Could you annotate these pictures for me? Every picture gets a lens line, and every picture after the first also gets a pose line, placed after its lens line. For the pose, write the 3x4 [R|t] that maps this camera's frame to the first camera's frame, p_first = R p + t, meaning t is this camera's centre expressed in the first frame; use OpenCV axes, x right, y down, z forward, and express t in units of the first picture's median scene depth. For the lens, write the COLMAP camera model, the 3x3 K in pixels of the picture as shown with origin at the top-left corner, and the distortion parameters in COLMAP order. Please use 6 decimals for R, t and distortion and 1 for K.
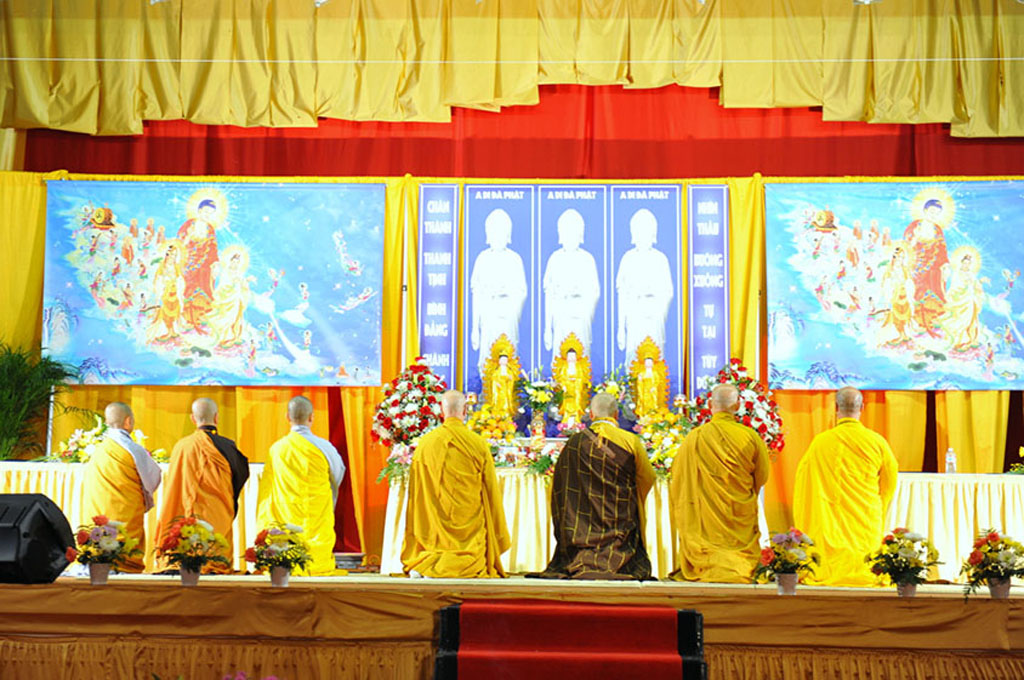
lens RADIAL K [[1952.8, 0, 474.7], [0, 1952.8, 287.7], [0, 0, 1]] dist [0.142687, 0.000000]
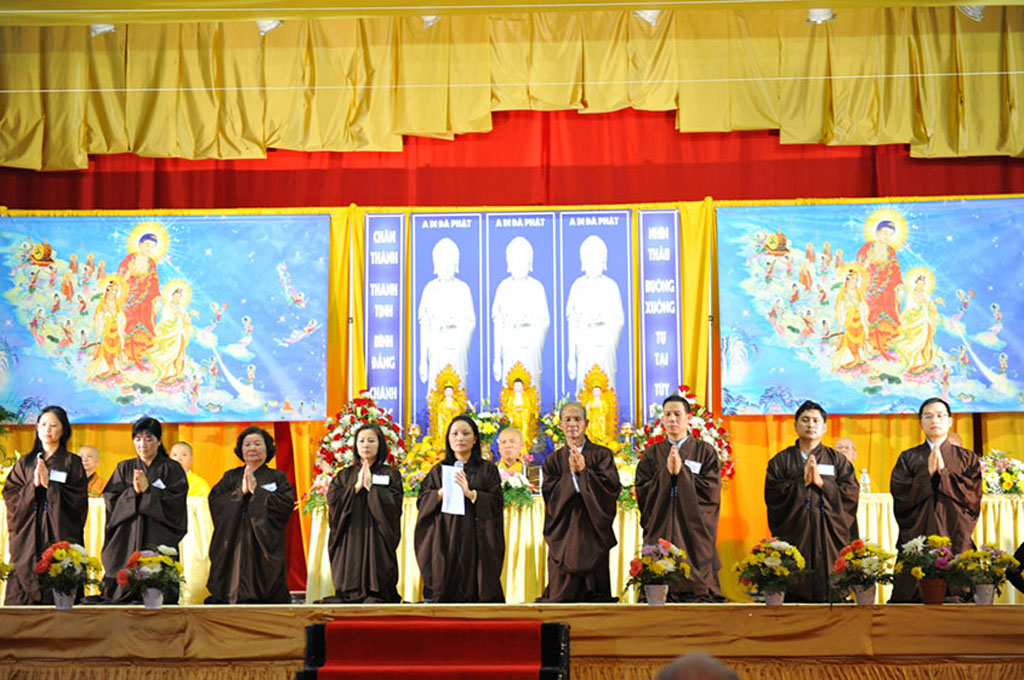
lens RADIAL K [[2073.2, 0, 520.8], [0, 2073.2, 298.9], [0, 0, 1]] dist [0.130268, 0.000000]
pose [[0.999816, -0.017789, -0.007122, 0.056911], [0.017662, 0.999693, -0.017394, 0.009144], [0.007430, 0.017265, 0.999823, -0.039292]]
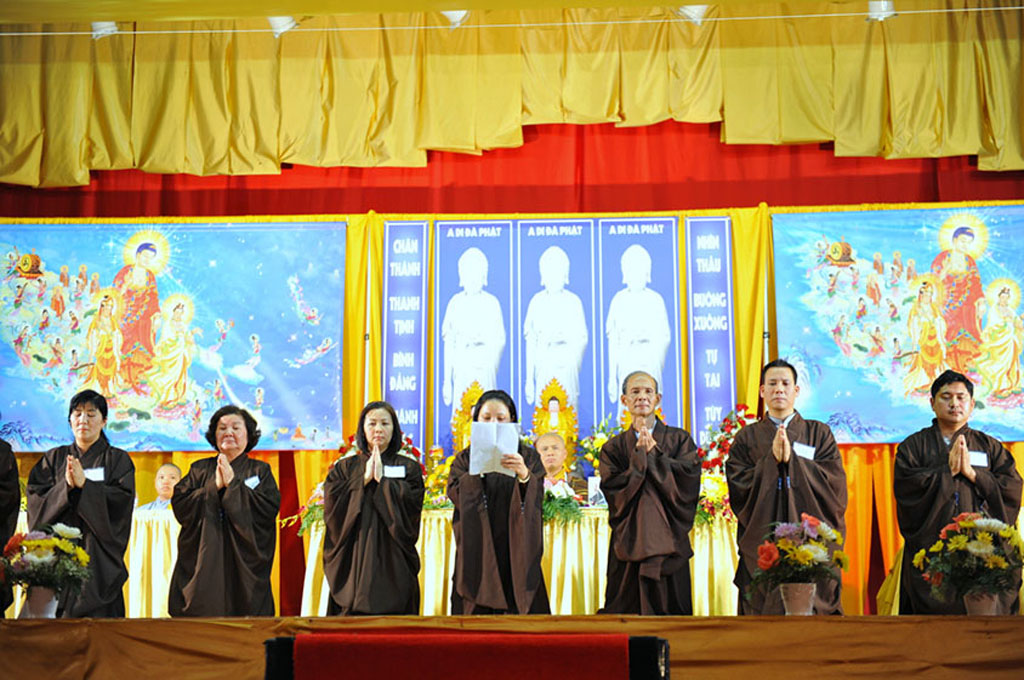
lens RADIAL K [[1698.9, 0, 507.0], [0, 1698.9, 320.3], [0, 0, 1]] dist [0.140244, 0.000000]
pose [[0.999776, -0.014283, -0.015615, 0.039457], [0.012929, 0.996417, -0.083579, 0.057896], [0.016753, 0.083358, 0.996379, 0.231436]]
